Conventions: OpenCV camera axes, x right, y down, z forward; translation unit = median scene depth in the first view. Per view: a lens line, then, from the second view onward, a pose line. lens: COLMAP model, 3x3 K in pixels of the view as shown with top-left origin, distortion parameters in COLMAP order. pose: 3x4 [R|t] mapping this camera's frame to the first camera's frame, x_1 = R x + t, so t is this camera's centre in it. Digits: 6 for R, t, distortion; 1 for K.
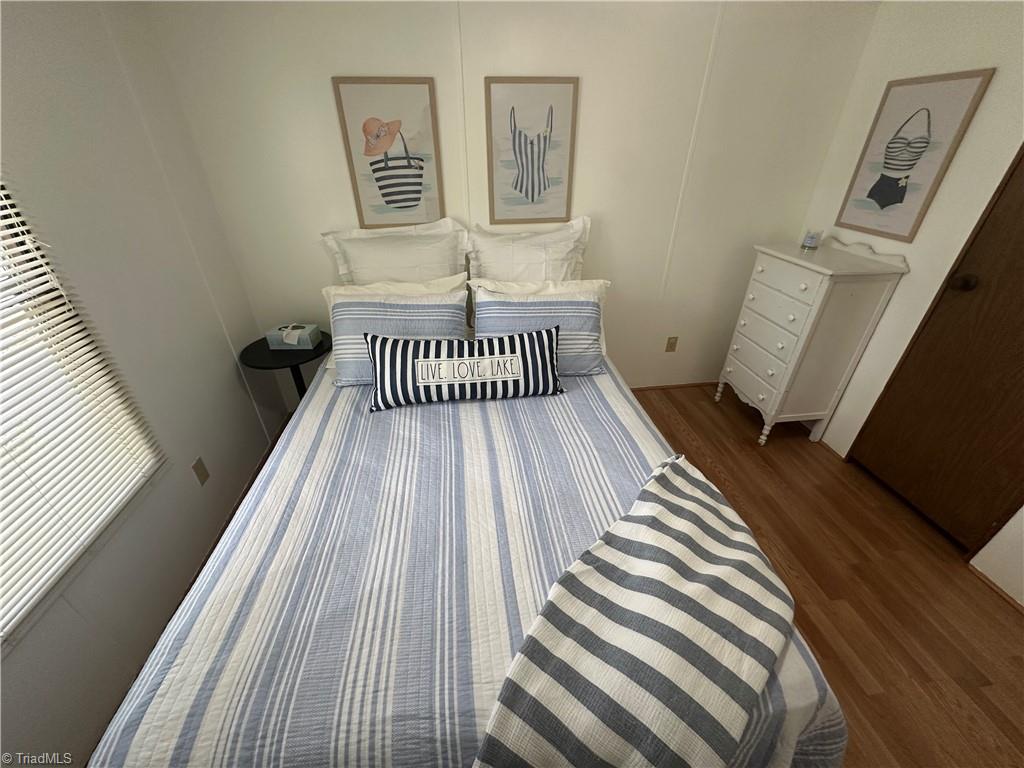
lens RADIAL K [[408.8, 0, 512.1], [0, 408.8, 386.5], [0, 0, 1]] dist [-0.008031, 0.000333]
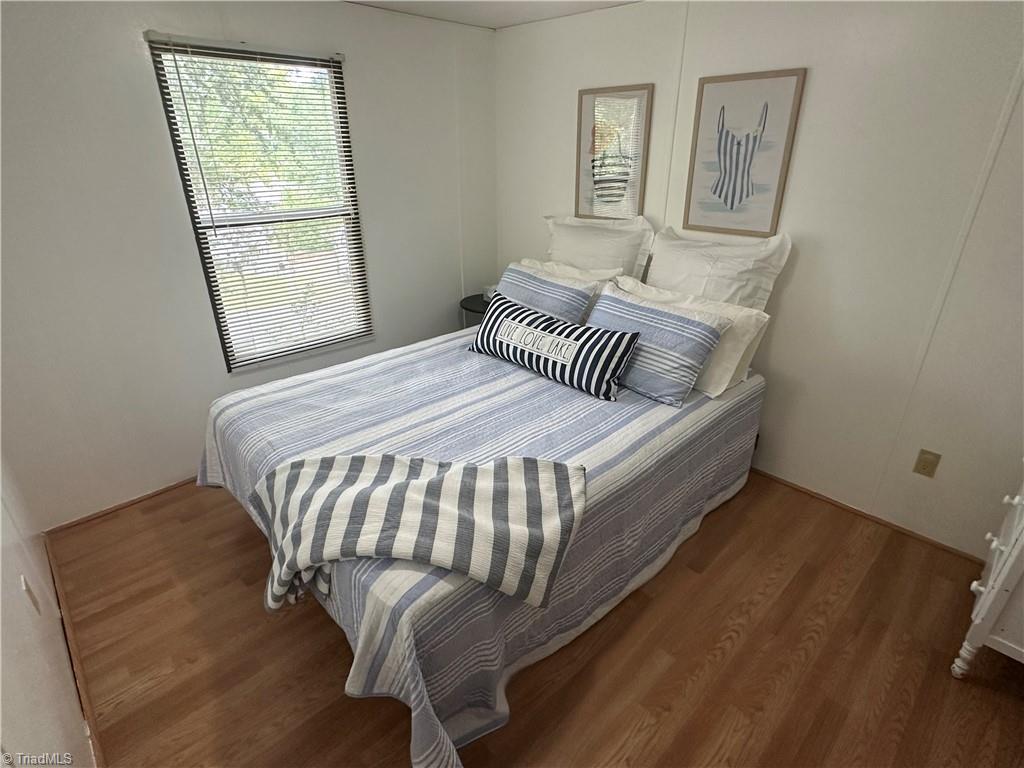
lens RADIAL K [[528.0, 0, 514.2], [0, 528.0, 383.2], [0, 0, 1]] dist [0.002870, 0.000519]
pose [[0.598756, 0.334990, -0.727512, 0.800542], [-0.415470, 0.906472, 0.075454, -0.019567], [0.684745, 0.257080, 0.681934, 0.031648]]
